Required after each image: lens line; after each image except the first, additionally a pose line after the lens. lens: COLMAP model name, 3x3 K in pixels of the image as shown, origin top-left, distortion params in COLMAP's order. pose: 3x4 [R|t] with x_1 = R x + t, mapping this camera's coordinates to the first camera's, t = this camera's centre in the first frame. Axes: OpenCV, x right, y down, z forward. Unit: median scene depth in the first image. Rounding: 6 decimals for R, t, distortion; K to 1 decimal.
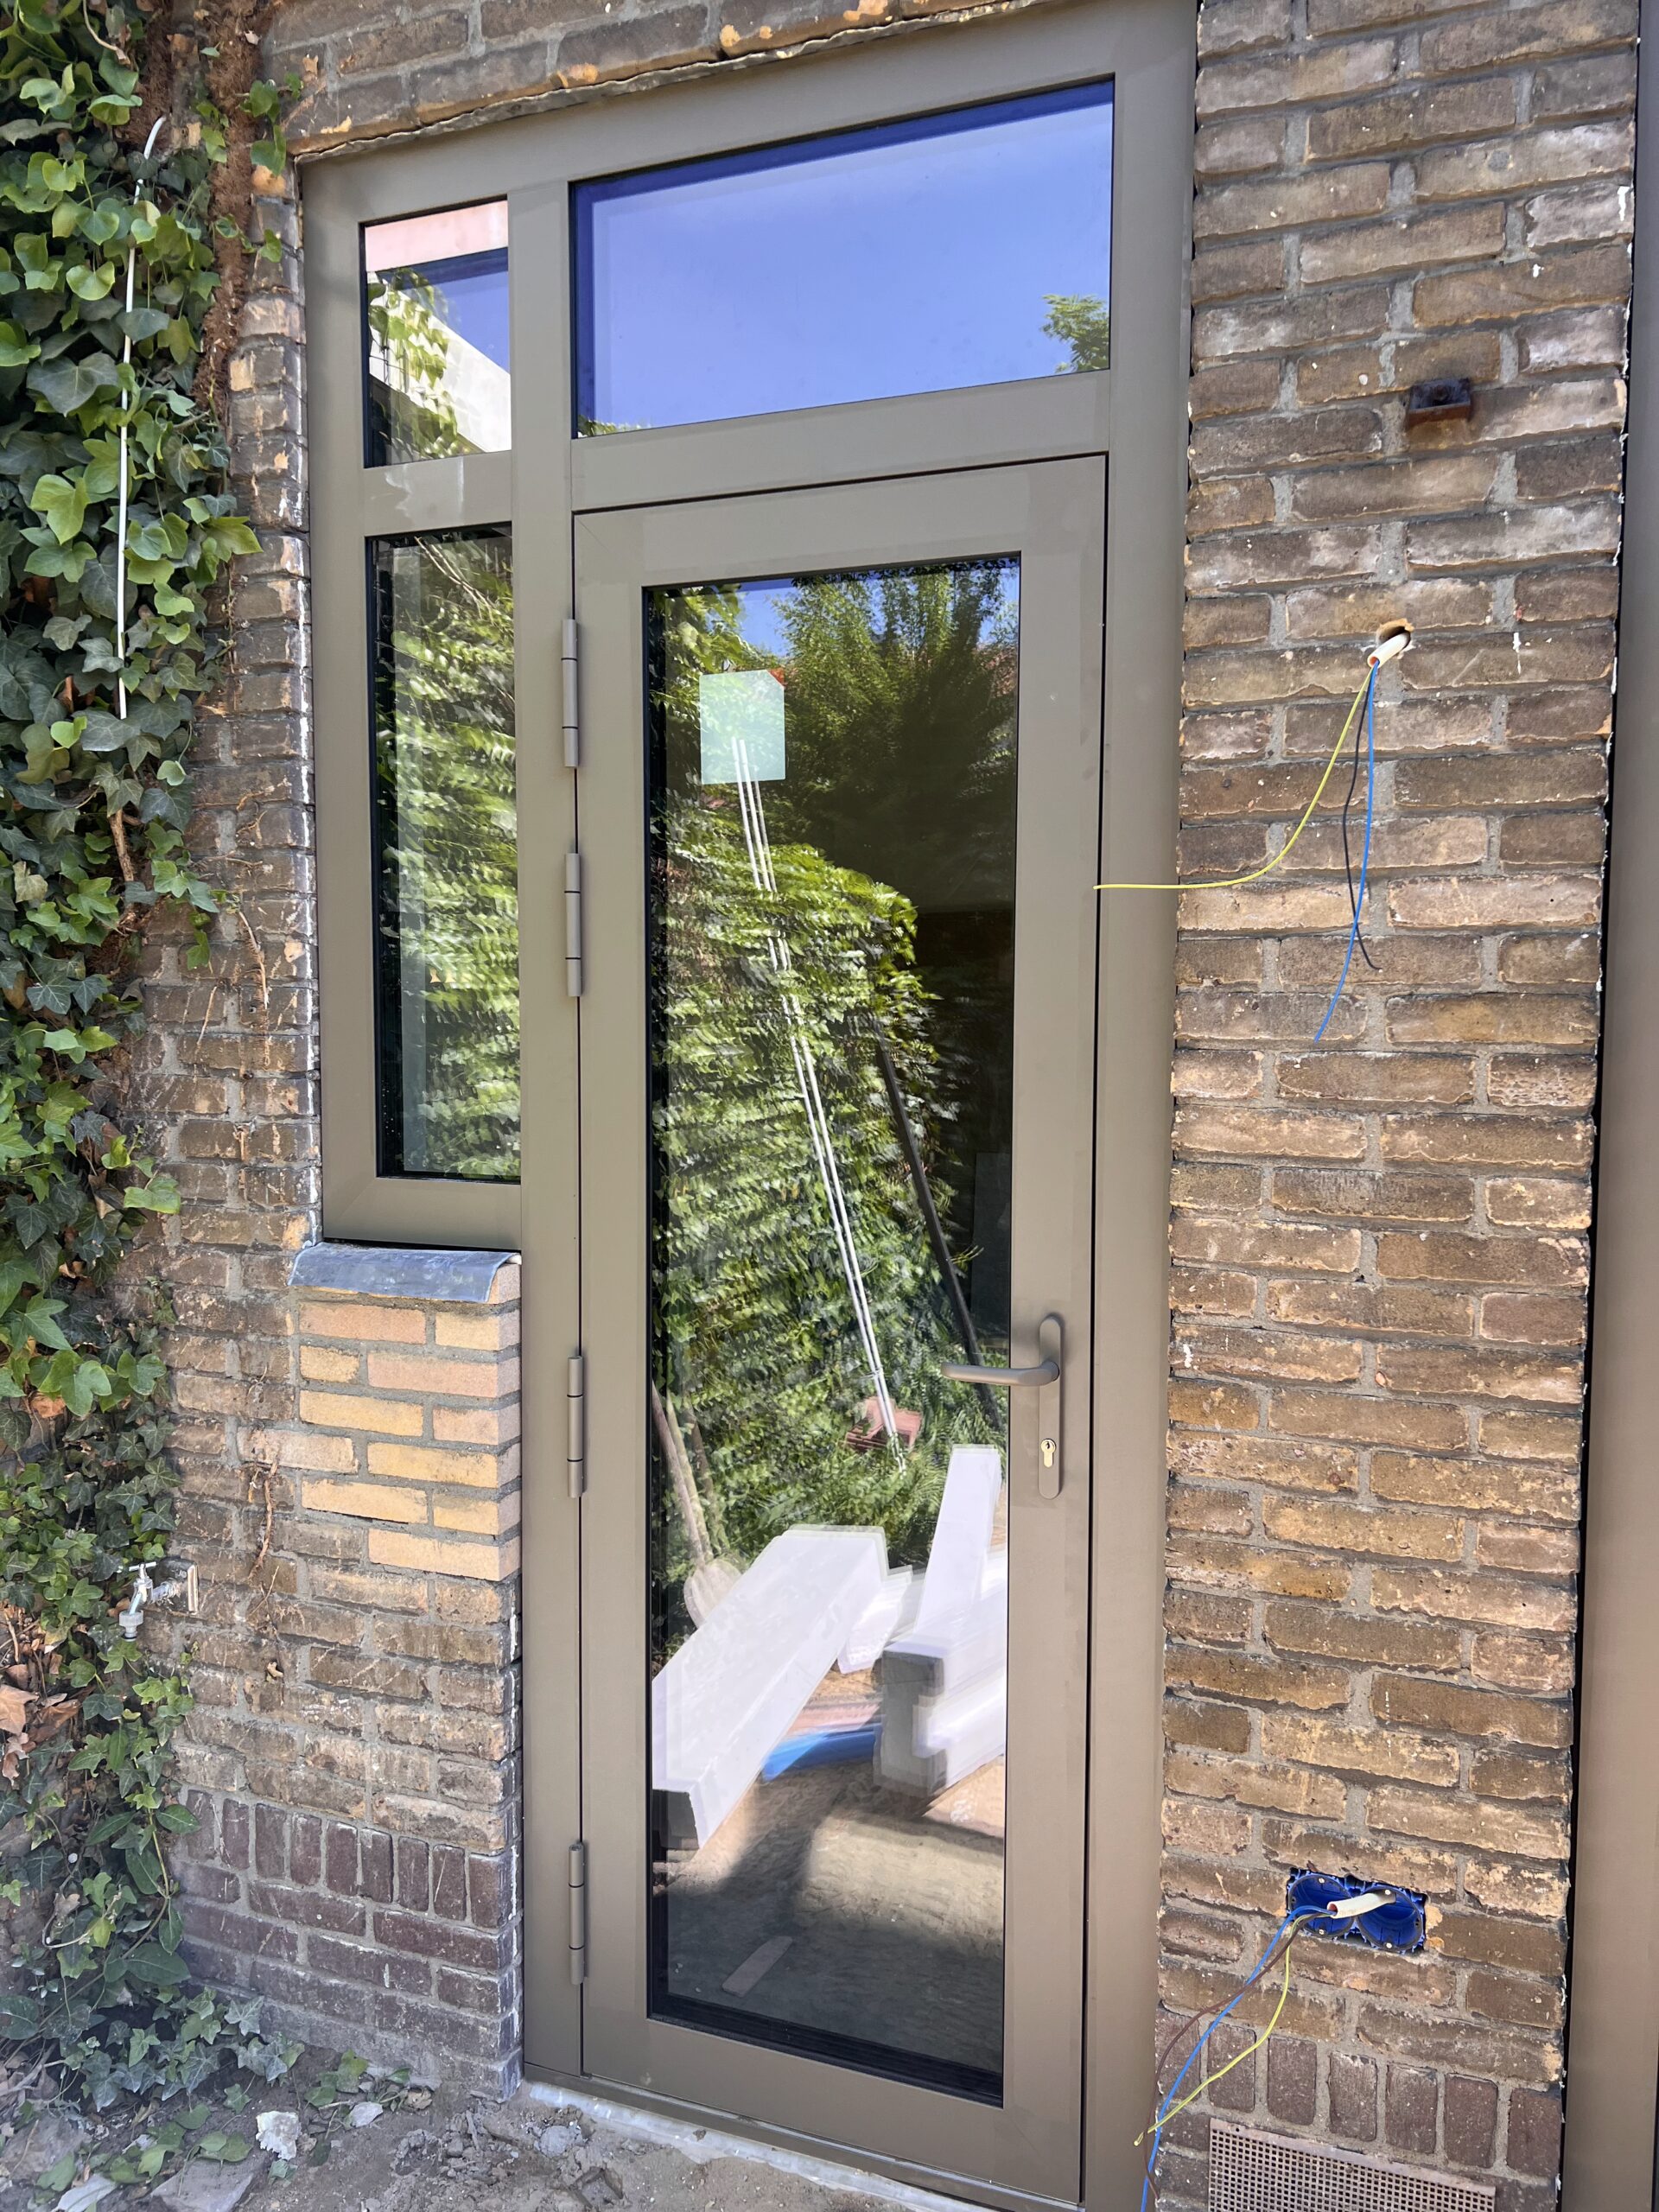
lens RADIAL K [[1687.3, 0, 847.3], [0, 1687.3, 1104.5], [0, 0, 1]] dist [0.047259, -0.054378]
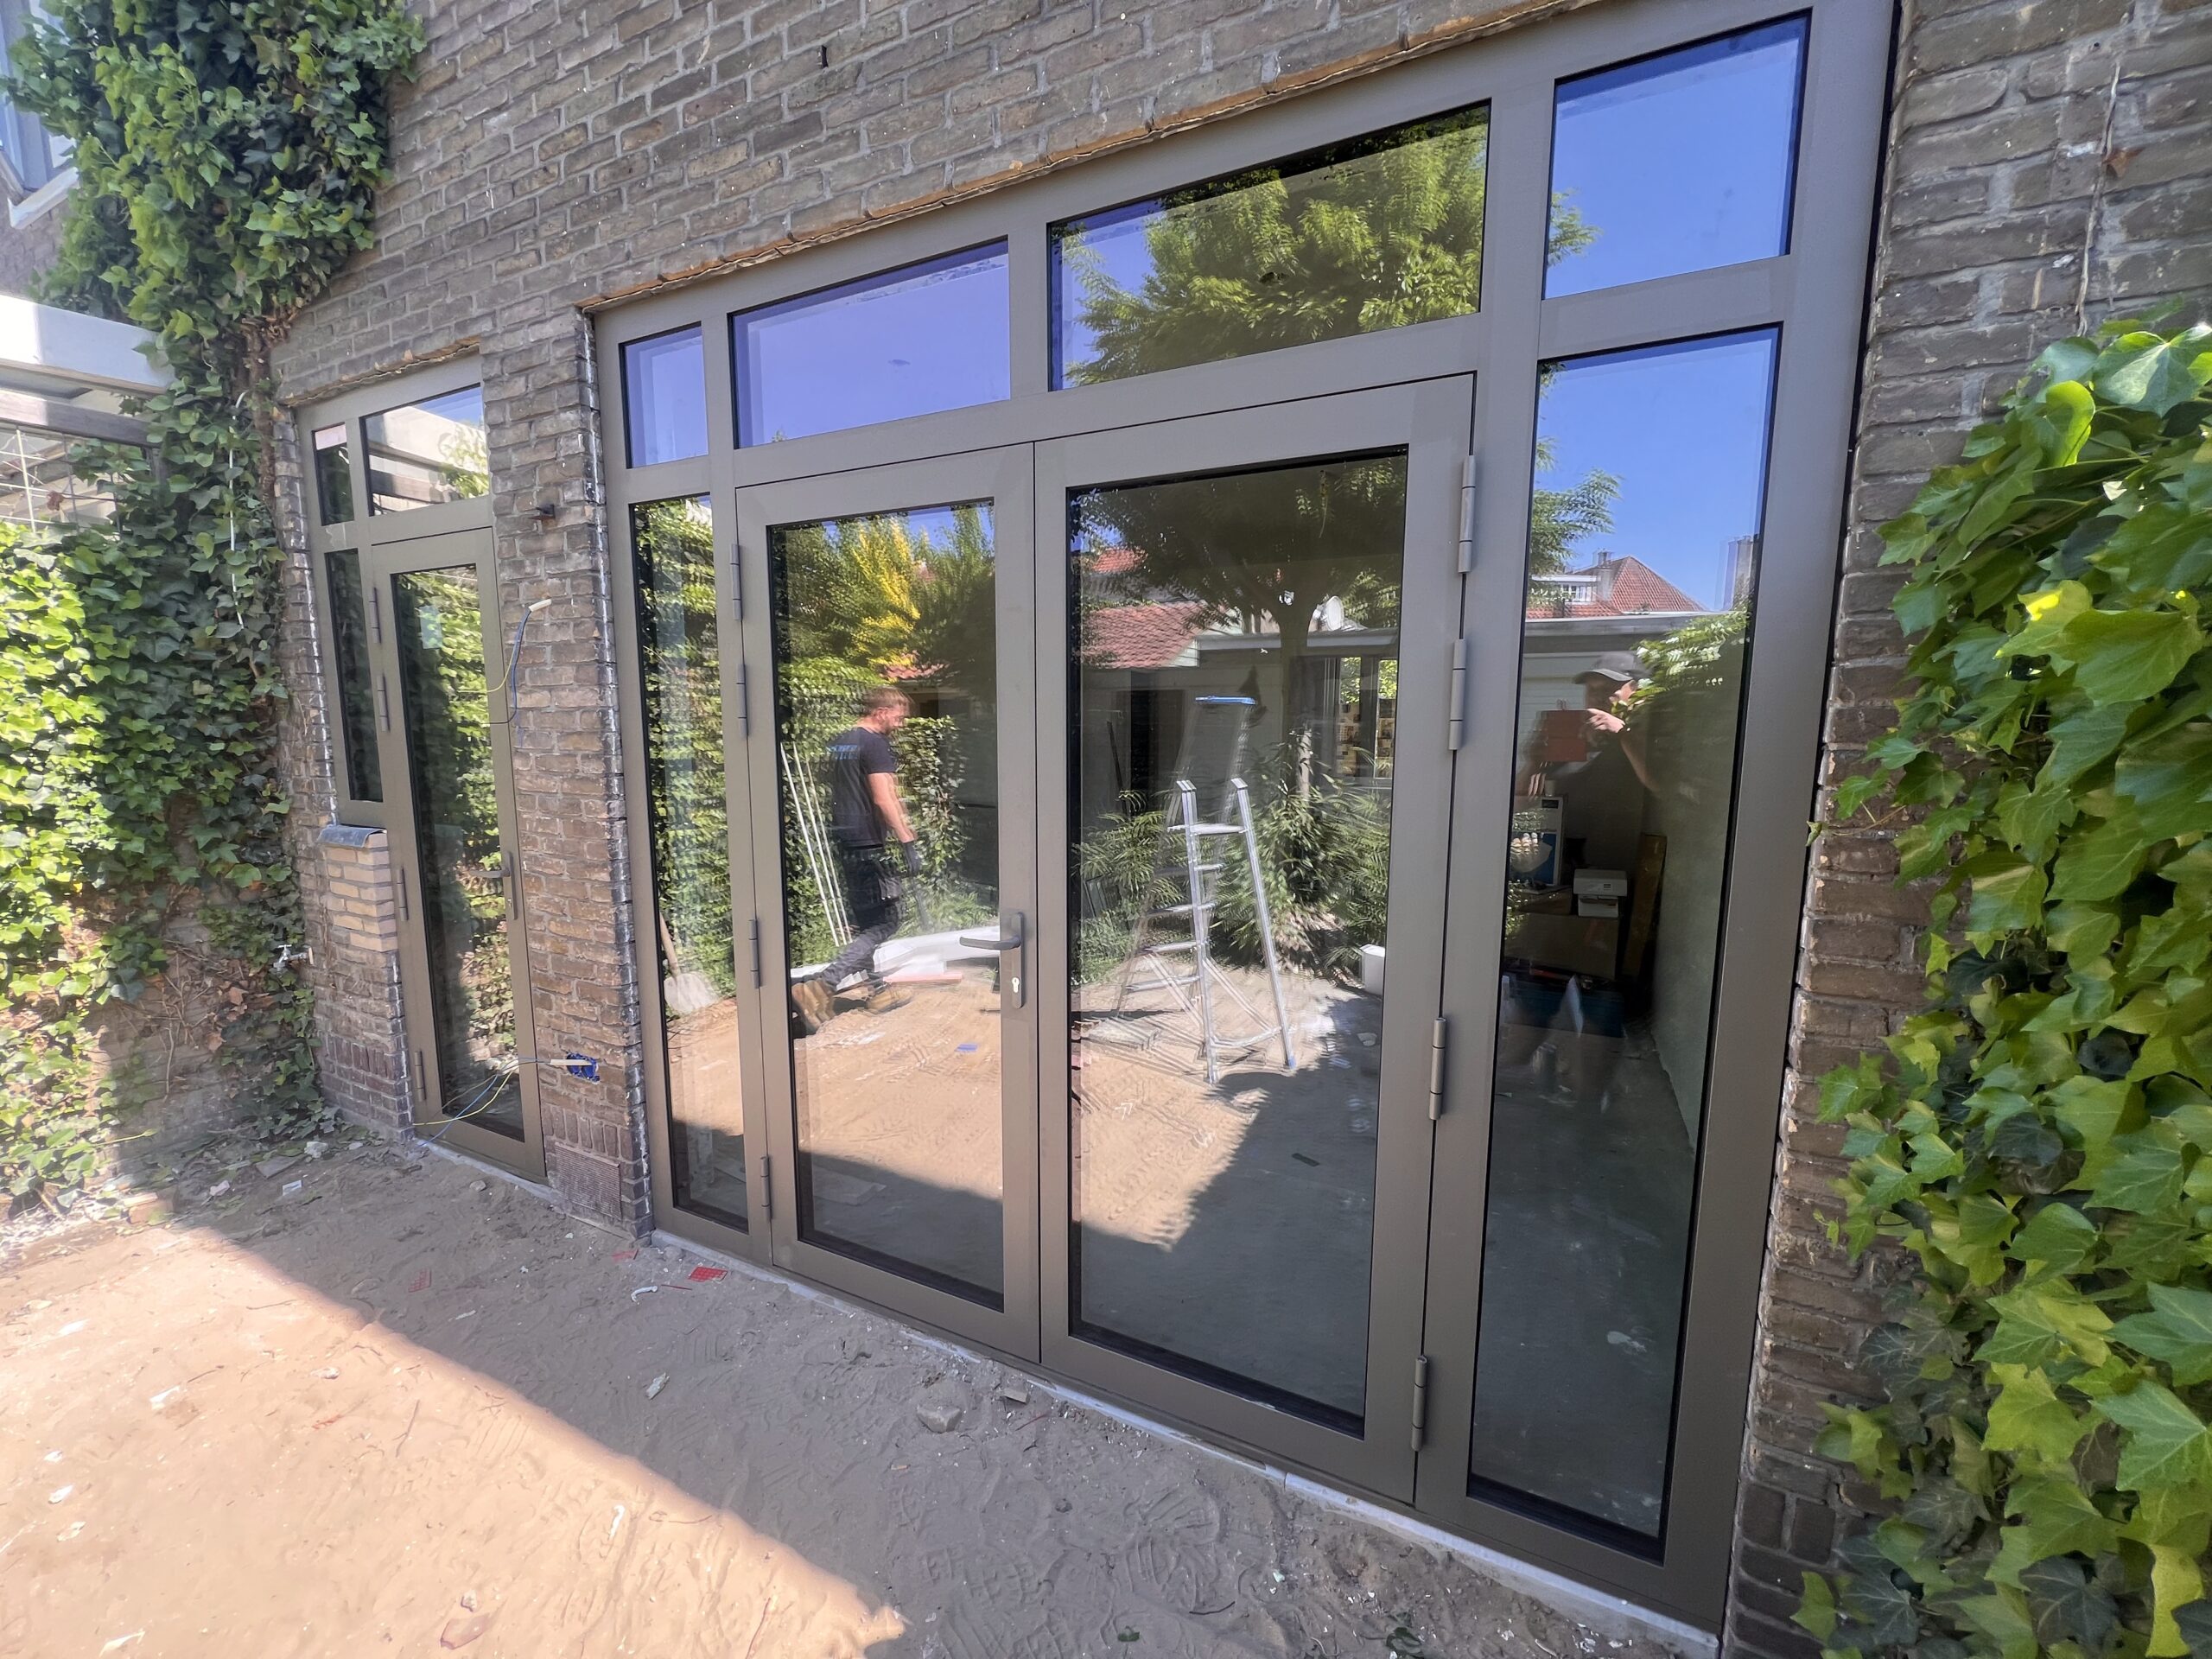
lens RADIAL K [[901.5, 0, 1106.3], [0, 901.5, 840.9], [0, 0, 1]] dist [0.001907, 0.000220]
pose [[0.995226, 0.015498, -0.096361, 1.345745], [-0.009640, 0.998094, 0.060962, 0.012952], [0.097122, -0.059742, 0.993478, -0.363358]]
